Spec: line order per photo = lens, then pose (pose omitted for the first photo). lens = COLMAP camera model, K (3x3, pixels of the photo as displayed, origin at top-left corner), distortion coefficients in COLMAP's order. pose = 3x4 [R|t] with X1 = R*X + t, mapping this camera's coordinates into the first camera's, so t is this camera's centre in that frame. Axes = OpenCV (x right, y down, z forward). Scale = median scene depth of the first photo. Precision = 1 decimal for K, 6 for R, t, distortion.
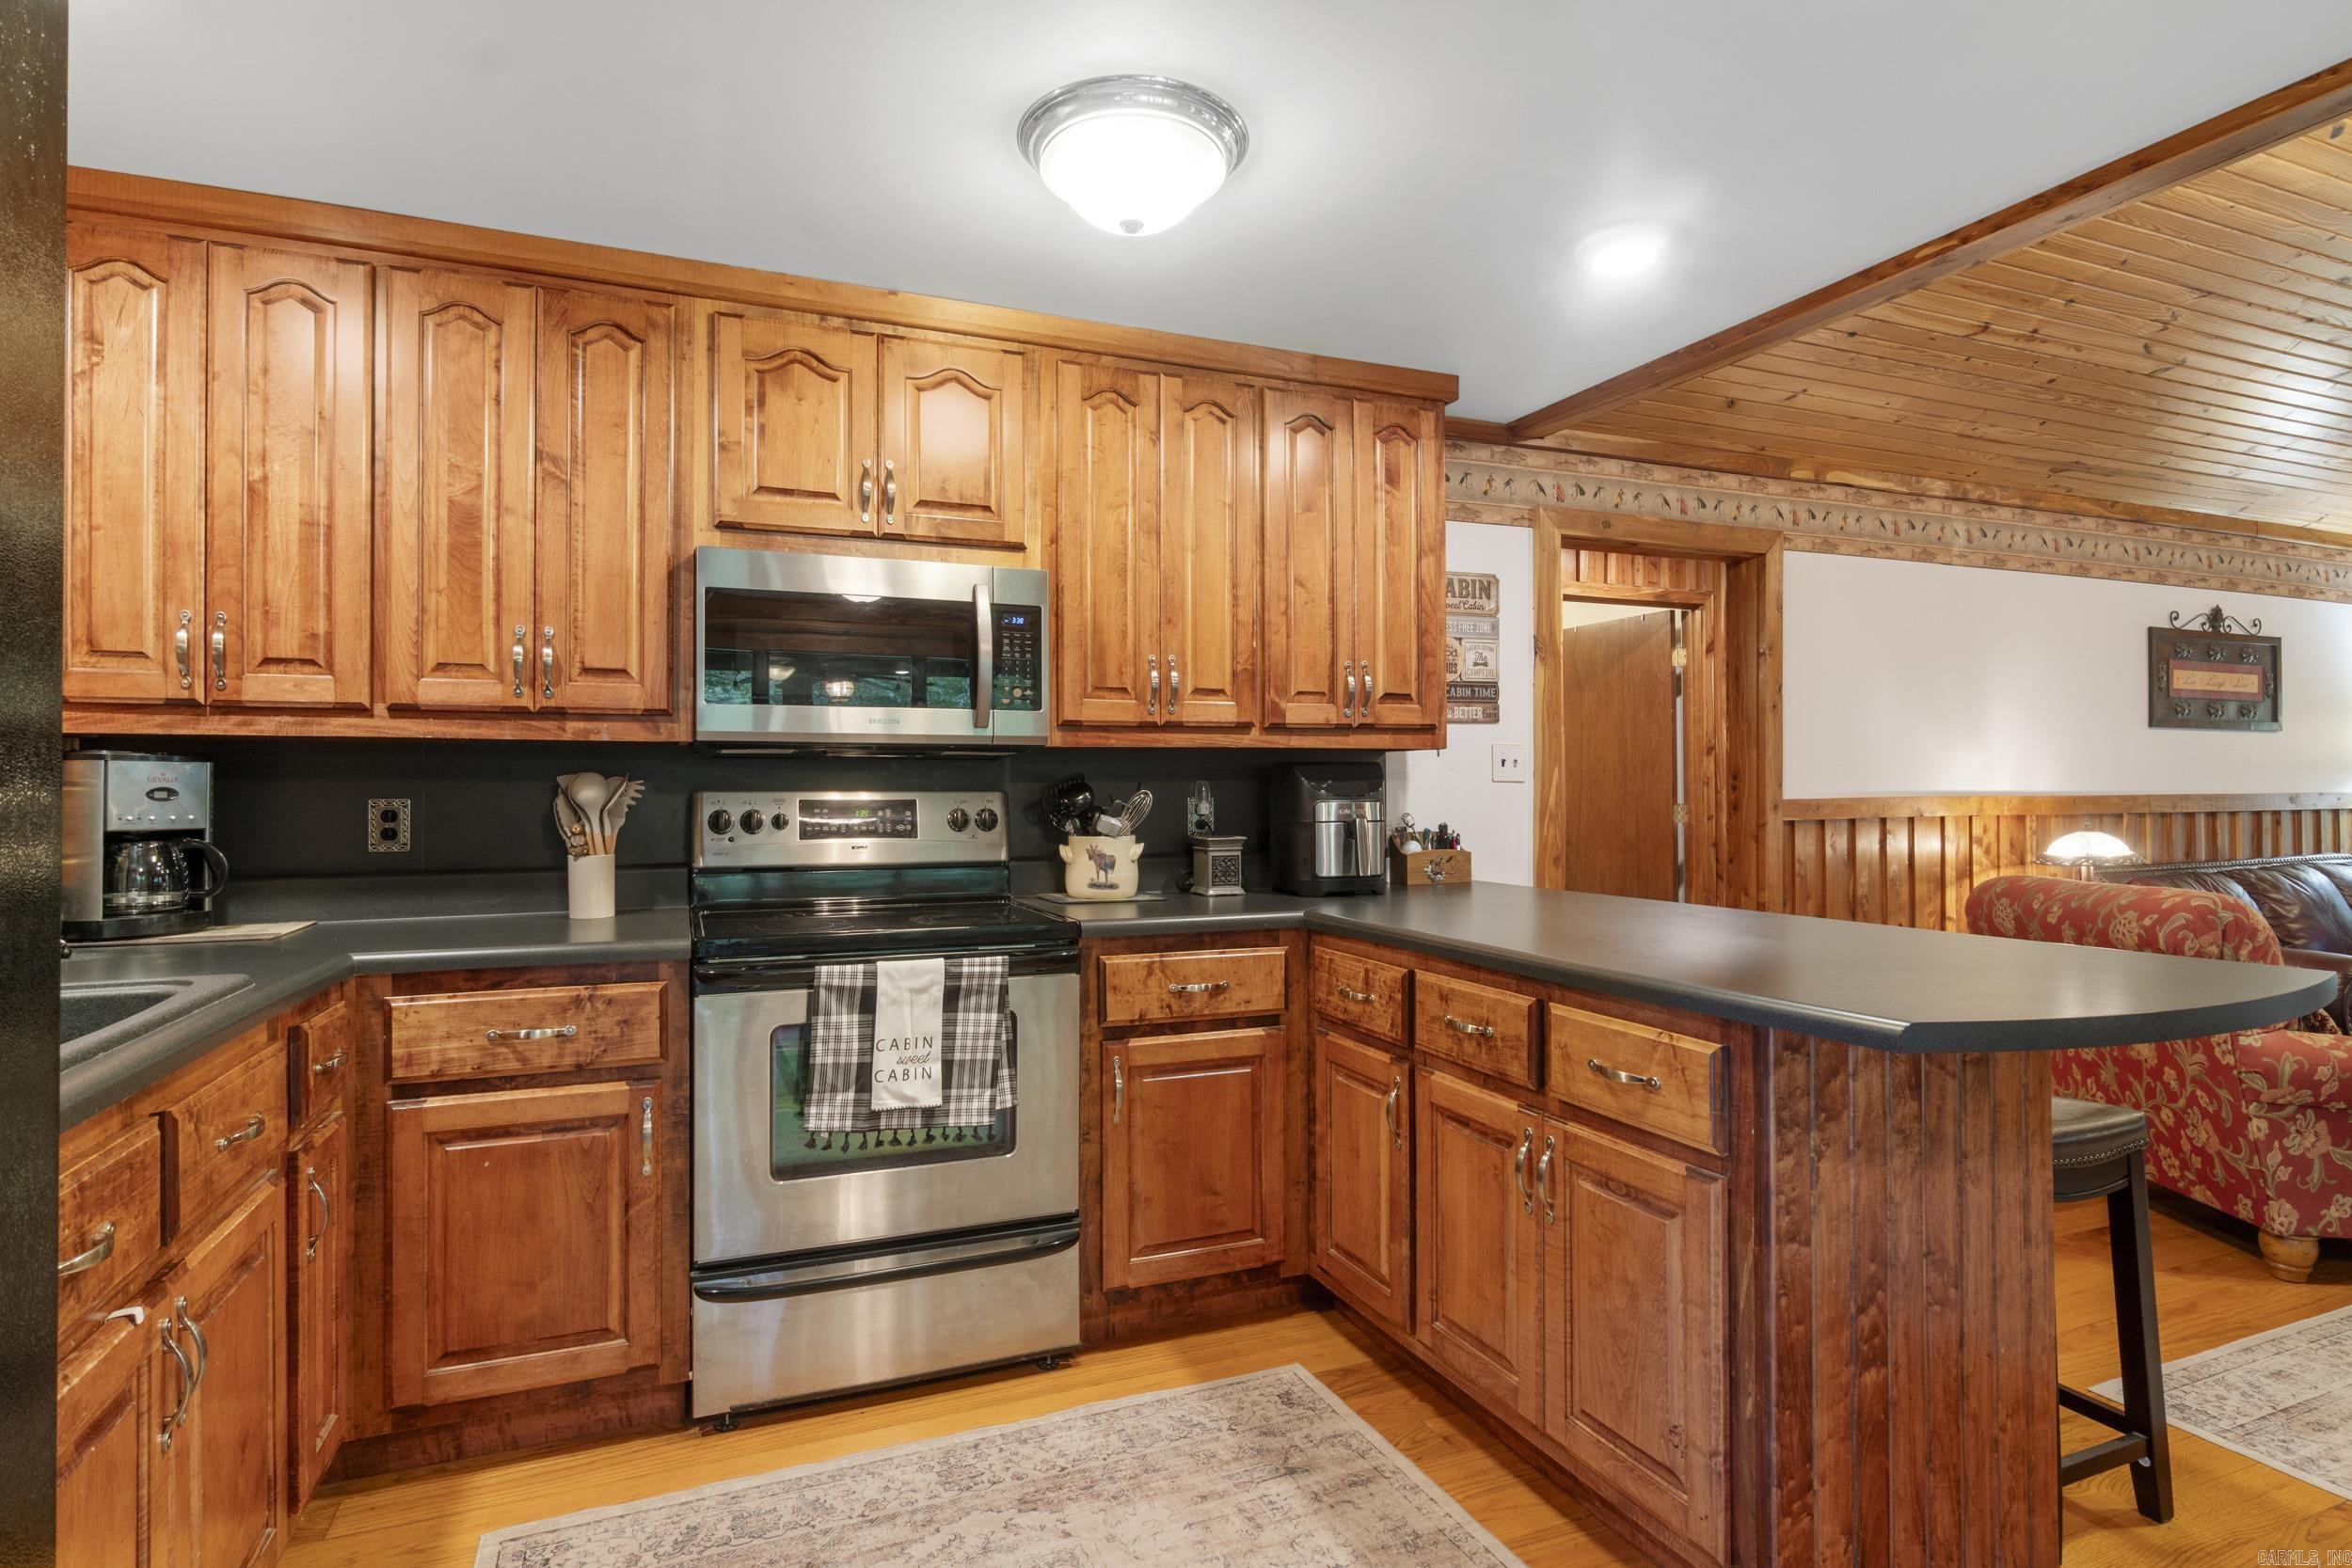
lens RADIAL K [[1178.5, 0, 1162.6], [0, 1178.5, 779.0], [0, 0, 1]] dist [-0.014752, 0.003135]
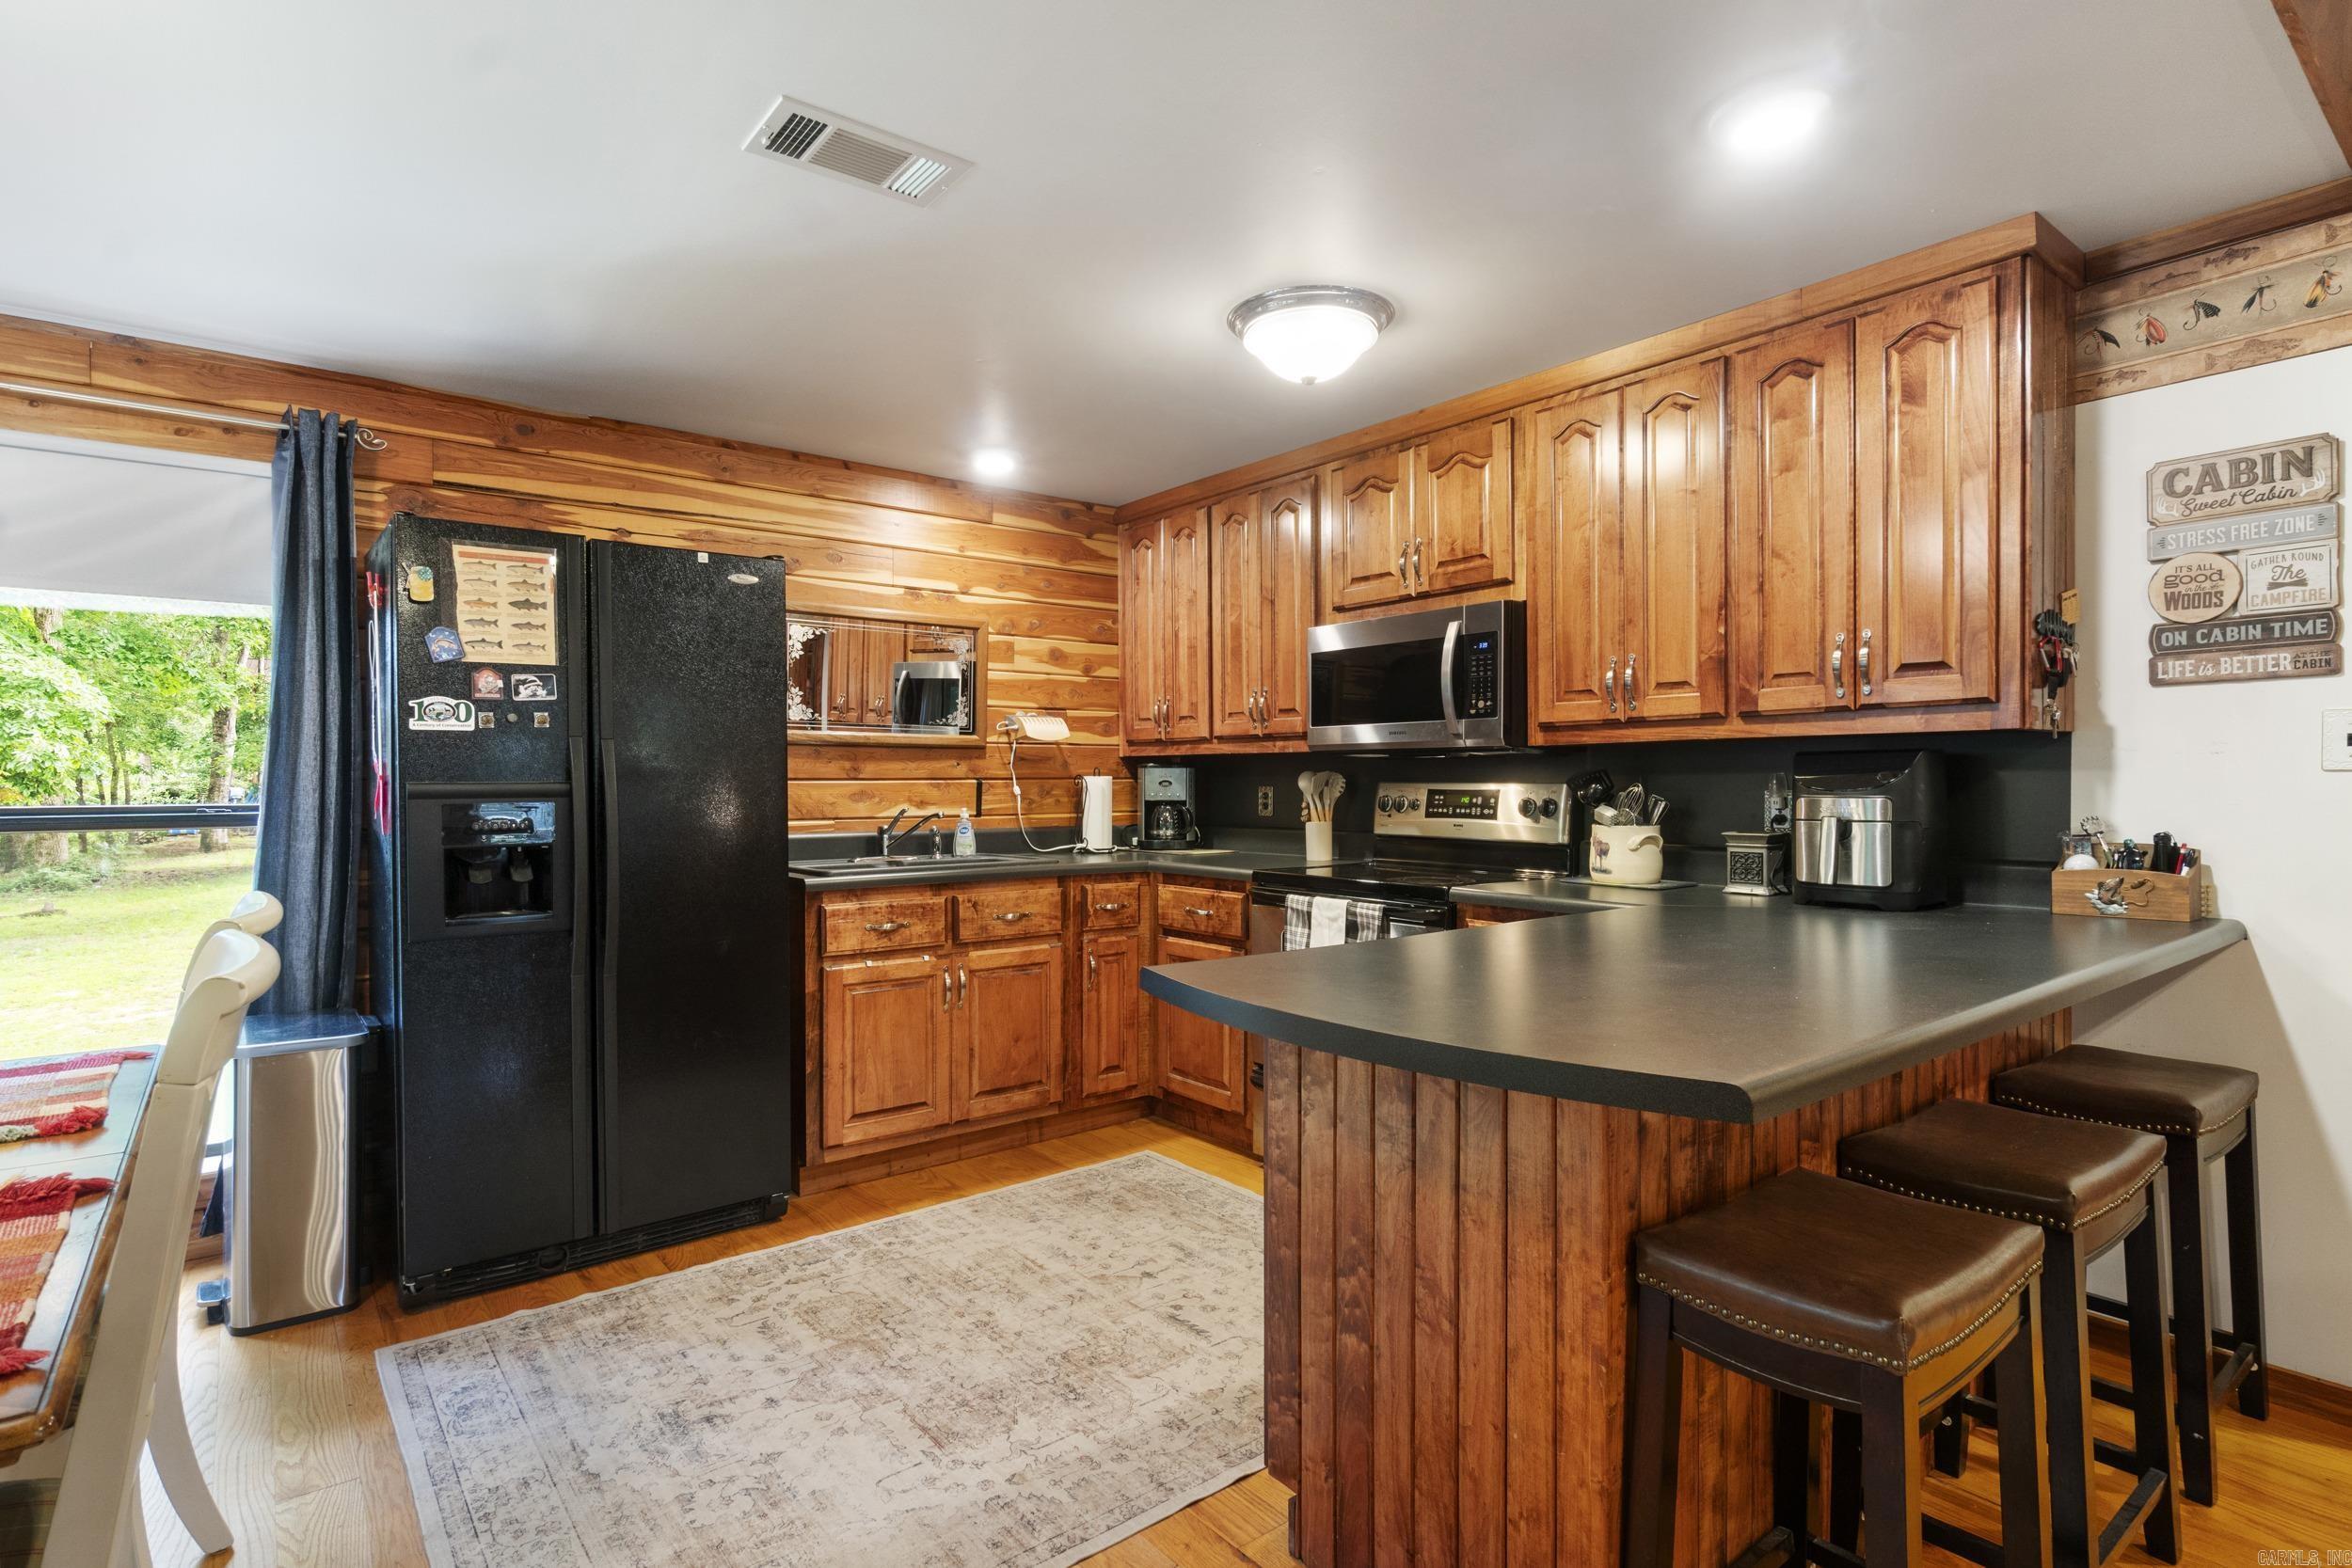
lens RADIAL K [[1139.4, 0, 1154.4], [0, 1139.4, 796.5], [0, 0, 1]] dist [-0.003174, 0.000997]
pose [[0.279355, 0.015019, -0.960070, 0.891146], [0.009969, 0.999778, 0.018541, -0.001612], [0.960136, -0.014751, 0.279143, 0.319991]]
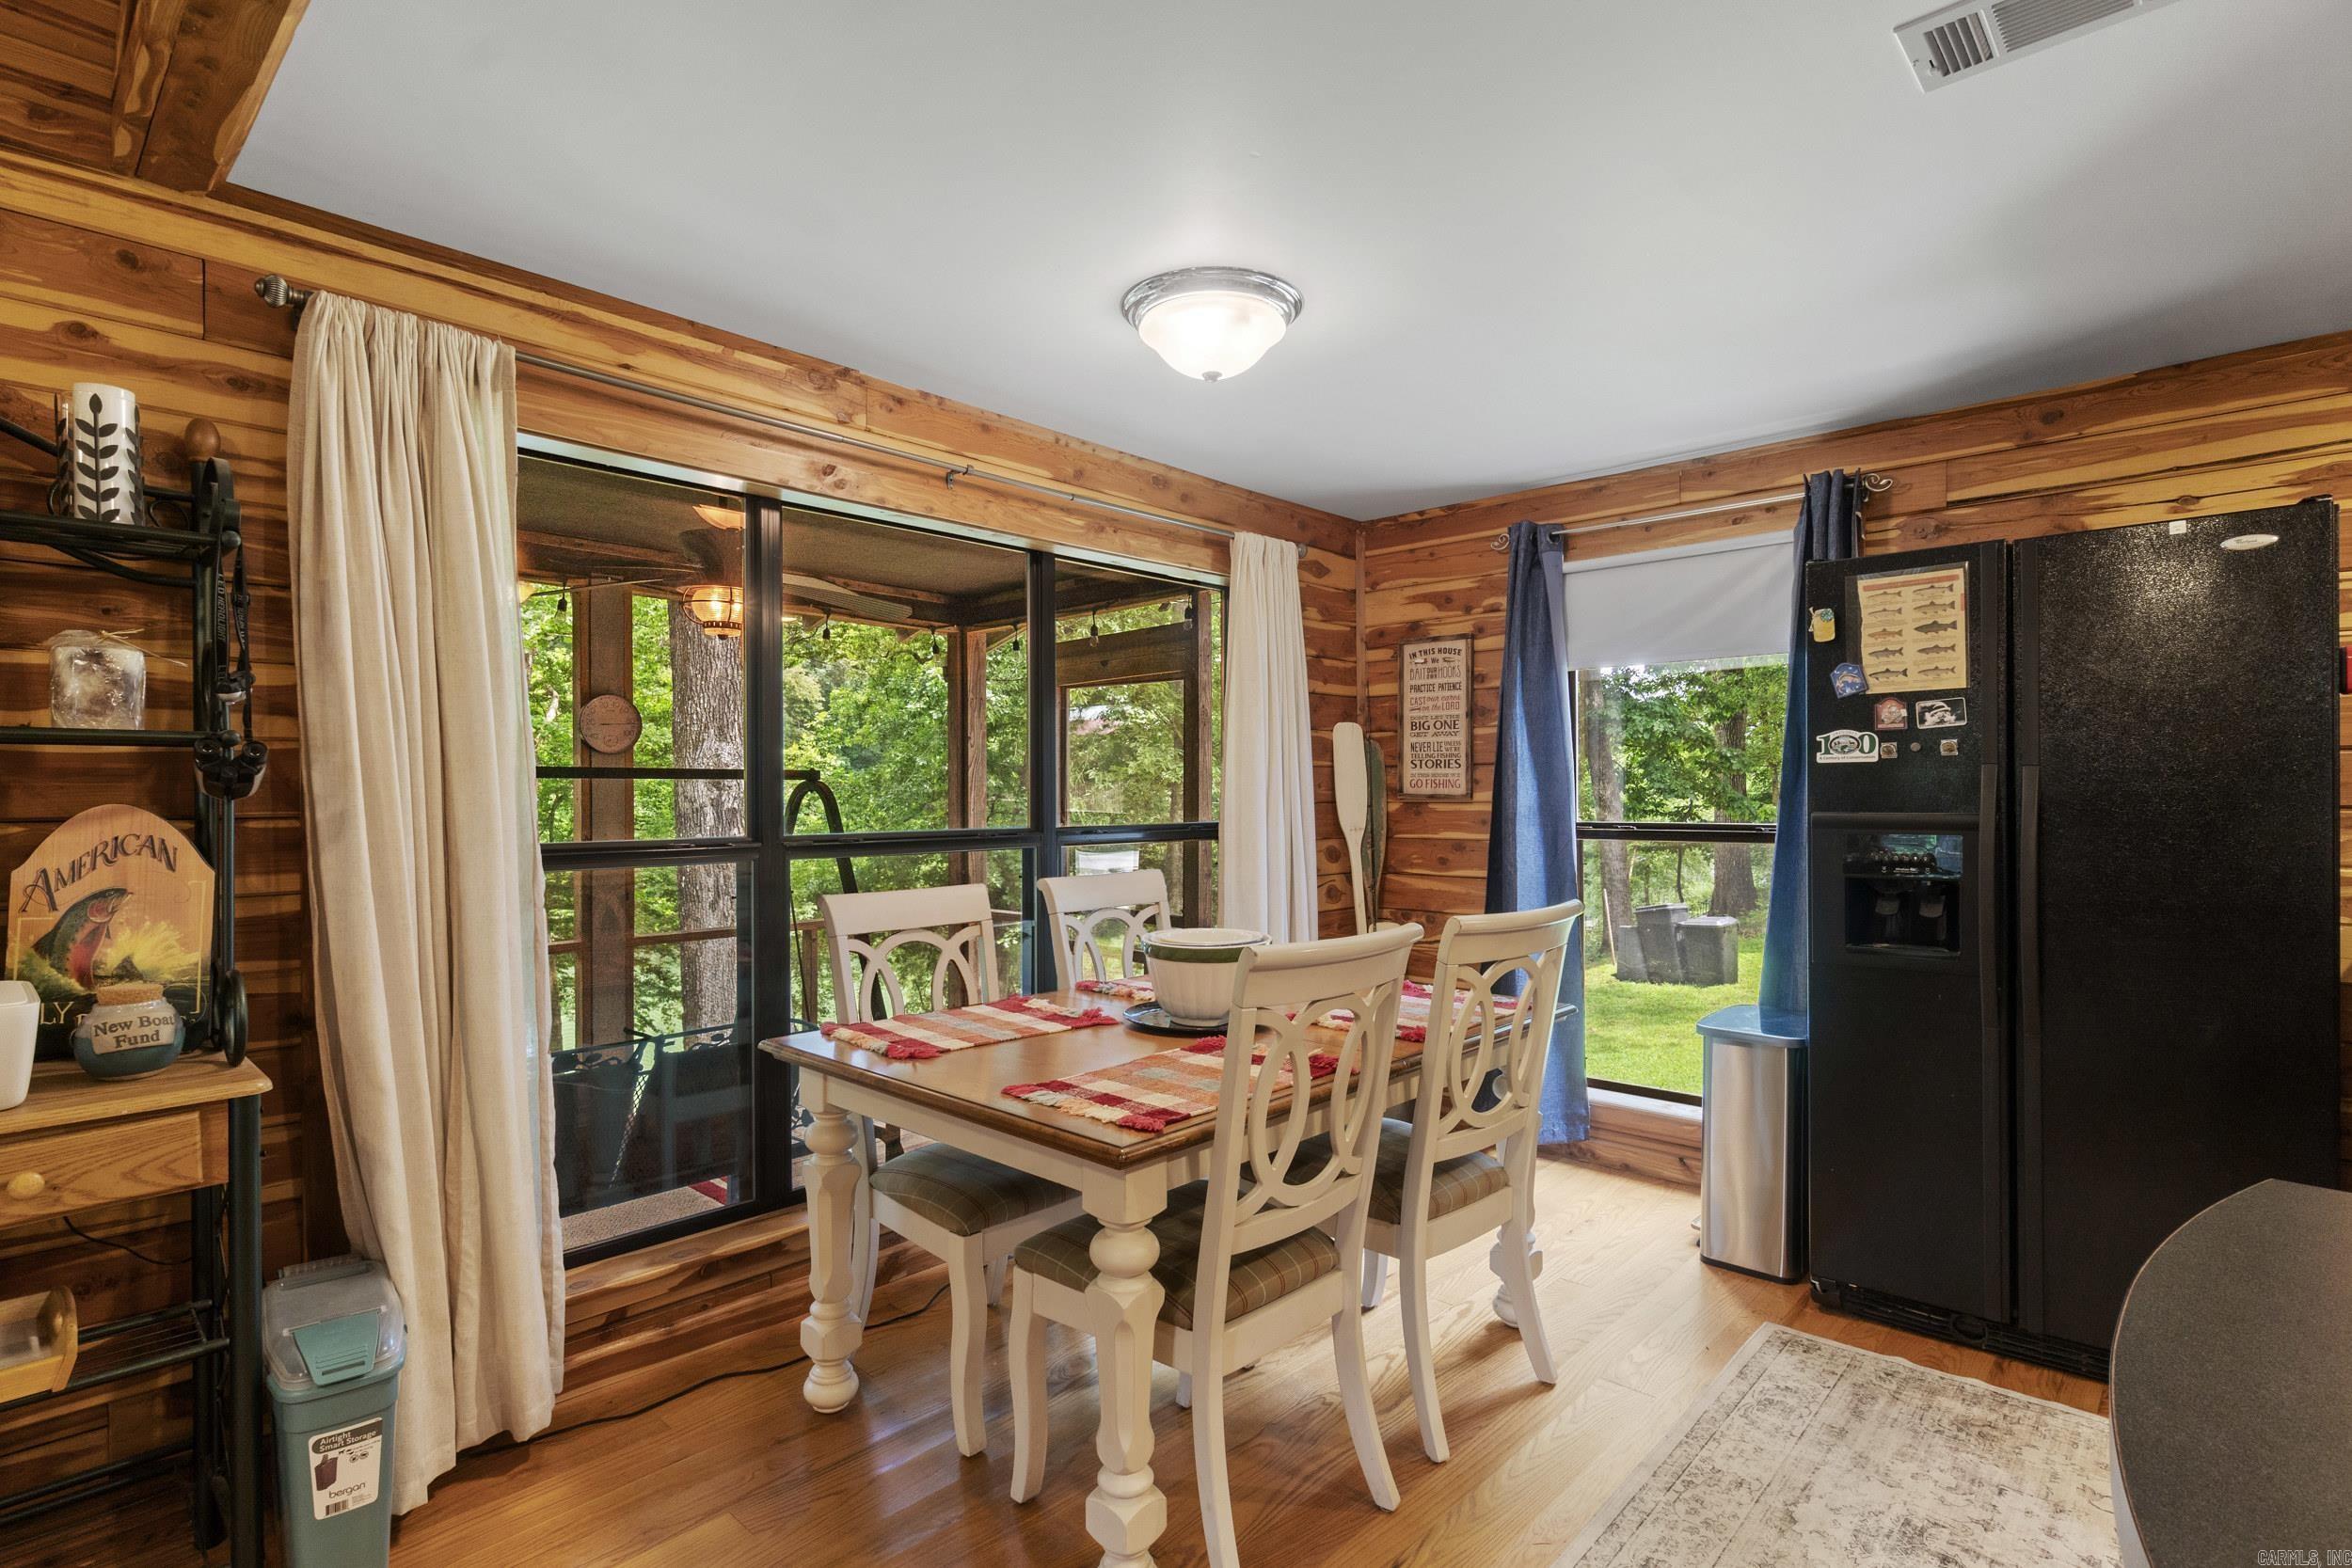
lens RADIAL K [[1139.4, 0, 1165.2], [0, 1139.4, 798.9], [0, 0, 1]] dist [-0.003174, 0.000997]
pose [[-0.907934, 0.009589, -0.419003, 0.764173], [0.009748, 0.999951, 0.001759, -0.020848], [0.418999, -0.002487, -0.907983, 0.655006]]
